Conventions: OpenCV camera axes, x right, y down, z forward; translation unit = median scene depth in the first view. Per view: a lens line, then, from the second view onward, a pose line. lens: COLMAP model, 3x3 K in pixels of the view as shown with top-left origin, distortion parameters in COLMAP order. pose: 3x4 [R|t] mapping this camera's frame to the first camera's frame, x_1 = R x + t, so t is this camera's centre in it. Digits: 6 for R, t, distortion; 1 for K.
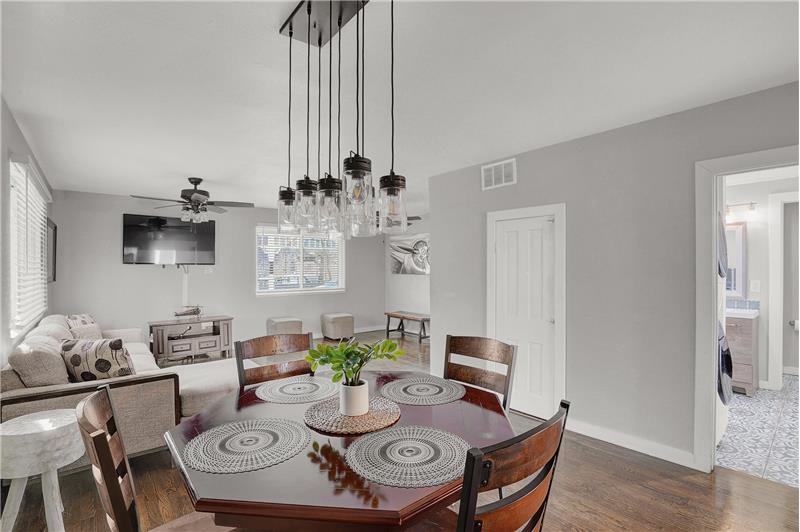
lens RADIAL K [[380.3, 0, 400.0], [0, 380.3, 266.0], [0, 0, 1]] dist [-0.025935, 0.000269]
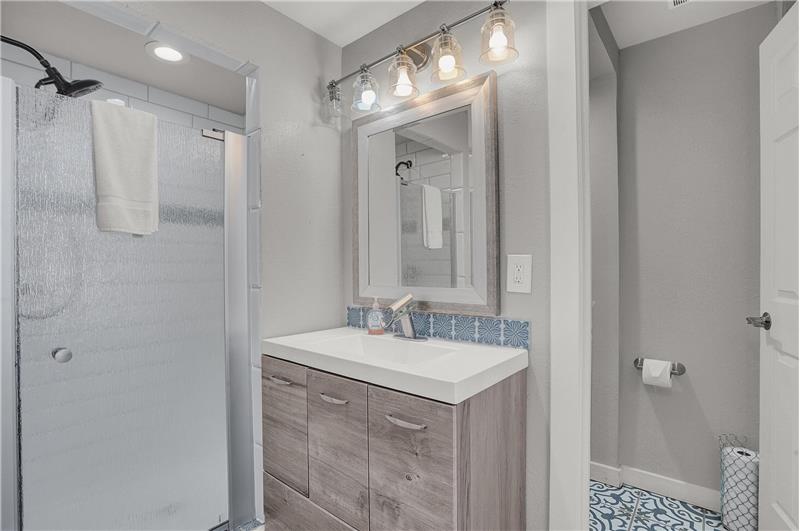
lens RADIAL K [[376.3, 0, 400.0], [0, 376.3, 265.5], [0, 0, 1]] dist [-0.068545, 0.027339]
pose [[0.987682, -0.009459, 0.156188, 0.807563], [0.007928, 0.999914, 0.010426, 0.042684], [-0.156273, -0.009060, 0.987672, 0.700389]]
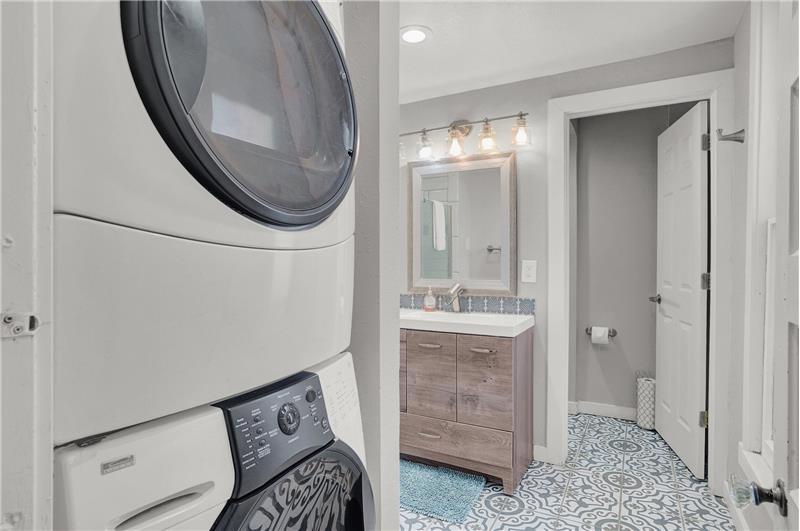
lens RADIAL K [[380.3, 0, 400.0], [0, 380.3, 265.5], [0, 0, 1]] dist [-0.025935, 0.000269]
pose [[0.948198, 0.005178, 0.317637, 0.601135], [-0.005787, 0.999983, 0.000976, 0.046030], [-0.317627, -0.002763, 0.948212, 0.533057]]
